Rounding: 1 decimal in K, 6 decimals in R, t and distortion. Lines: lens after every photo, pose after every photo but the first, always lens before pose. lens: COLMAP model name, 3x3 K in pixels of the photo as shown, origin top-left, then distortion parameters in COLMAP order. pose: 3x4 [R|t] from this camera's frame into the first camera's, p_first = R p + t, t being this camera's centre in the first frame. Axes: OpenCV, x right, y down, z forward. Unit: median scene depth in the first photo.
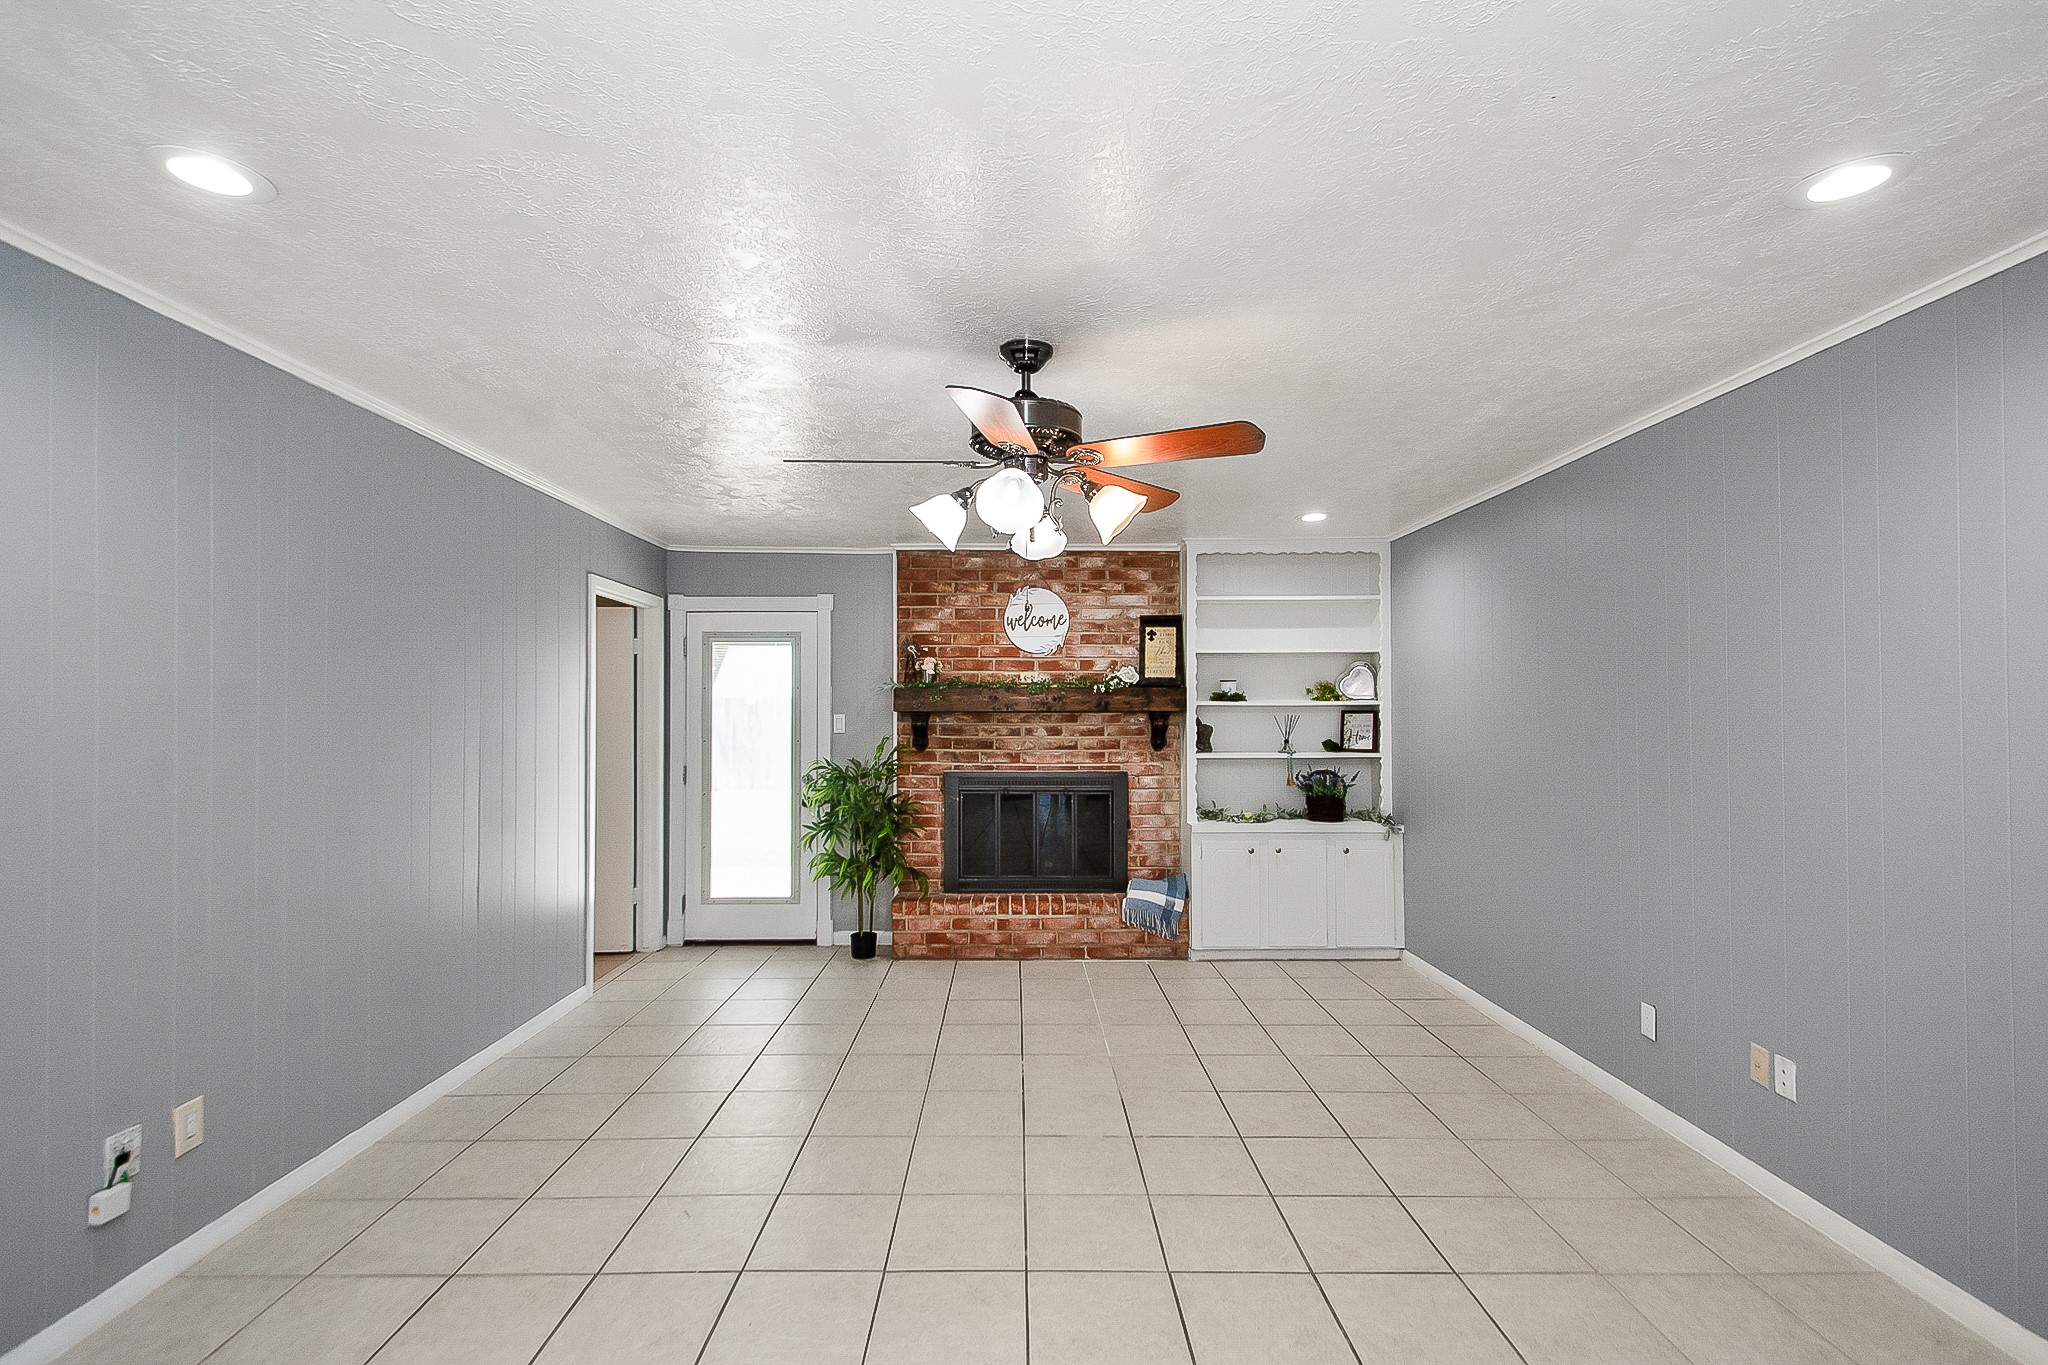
lens RADIAL K [[914.9, 0, 1018.0], [0, 914.9, 699.2], [0, 0, 1]] dist [0.030699, -0.016568]
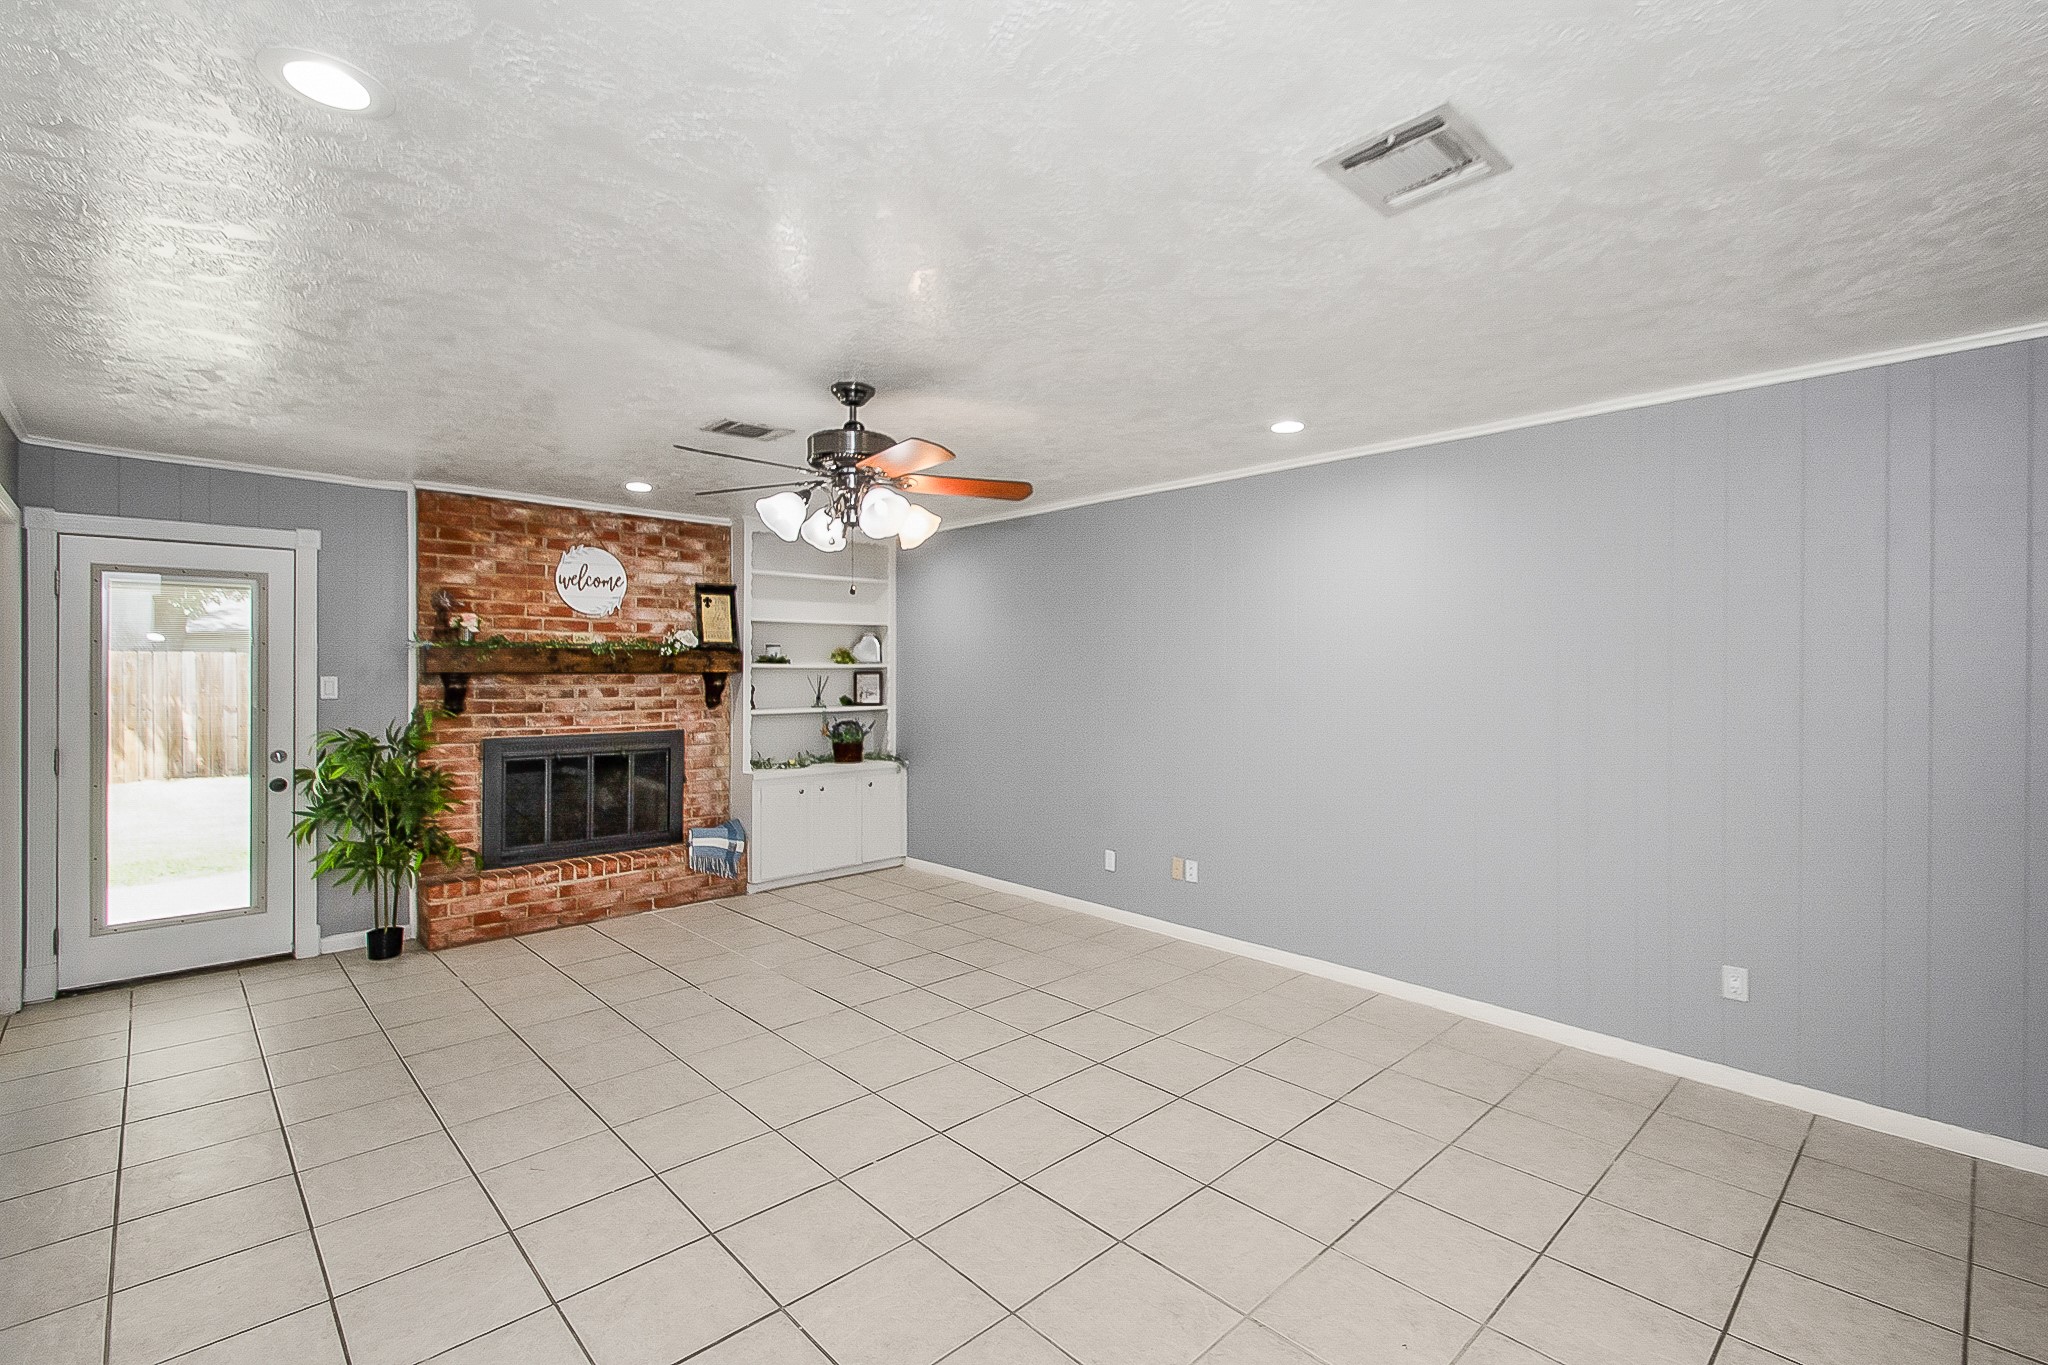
lens RADIAL K [[896.3, 0, 1046.1], [0, 896.3, 672.0], [0, 0, 1]] dist [0.013674, -0.000461]
pose [[0.723478, 0.000332, 0.690348, -0.295425], [-0.009771, 0.999905, 0.009759, -0.001687], [-0.690279, -0.013806, 0.723412, -0.042097]]
